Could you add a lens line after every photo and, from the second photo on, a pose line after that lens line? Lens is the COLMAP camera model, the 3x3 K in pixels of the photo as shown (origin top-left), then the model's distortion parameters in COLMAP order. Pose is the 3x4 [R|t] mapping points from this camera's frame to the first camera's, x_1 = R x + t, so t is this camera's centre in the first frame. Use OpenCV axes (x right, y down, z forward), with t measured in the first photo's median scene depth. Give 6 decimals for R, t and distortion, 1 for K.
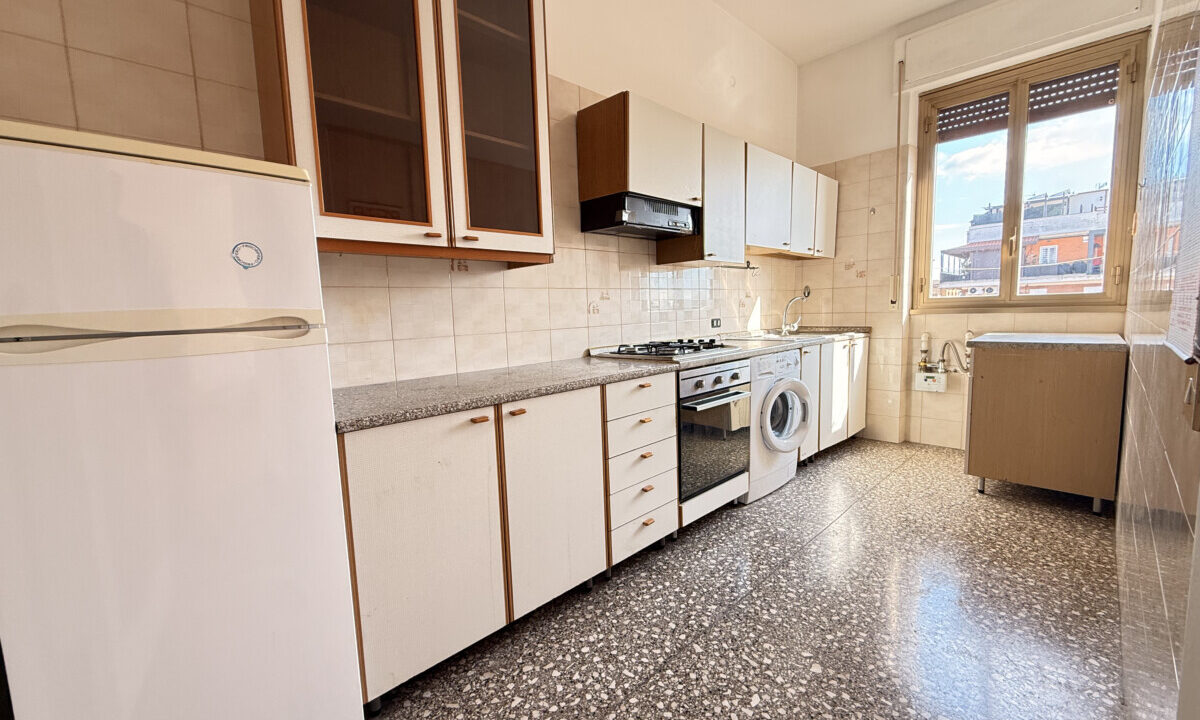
lens RADIAL K [[476.3, 0, 600.0], [0, 476.3, 360.0], [0, 0, 1]] dist [-0.001628, -0.000438]
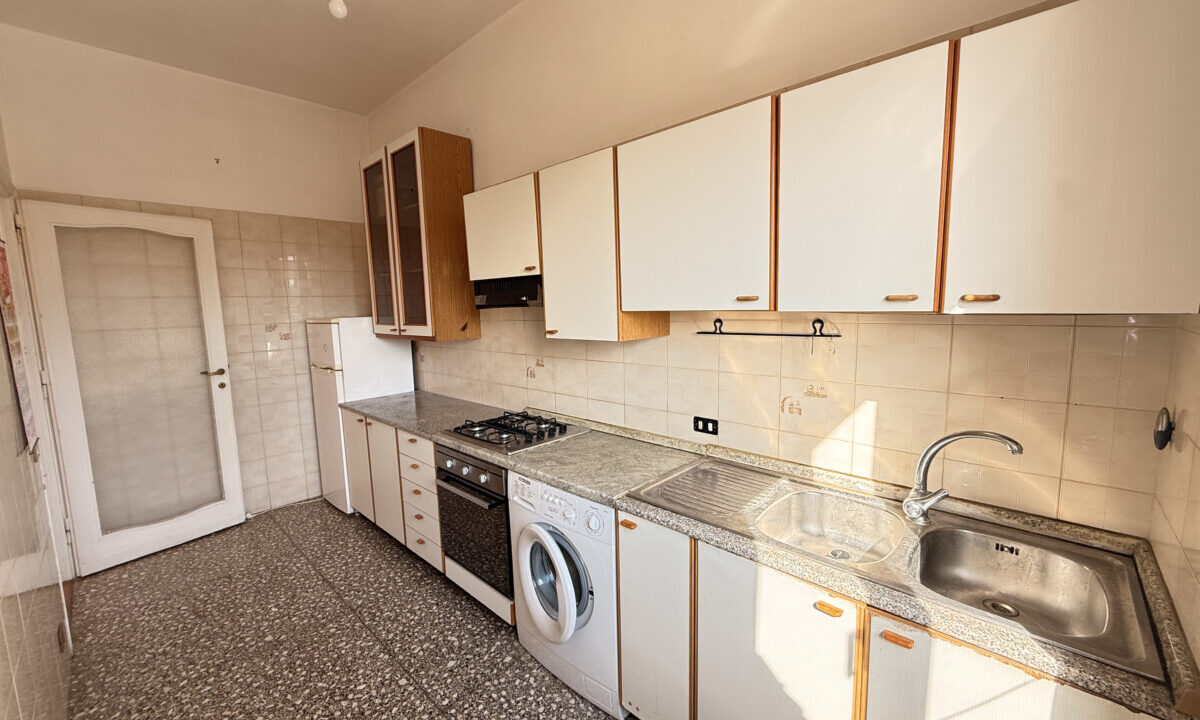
lens RADIAL K [[476.3, 0, 600.0], [0, 476.3, 360.0], [0, 0, 1]] dist [-0.001628, -0.000438]
pose [[0.053122, 0.156656, -0.986224, 1.501240], [-0.074811, 0.985467, 0.152506, -0.442698], [0.995782, 0.065679, 0.064069, 1.515617]]
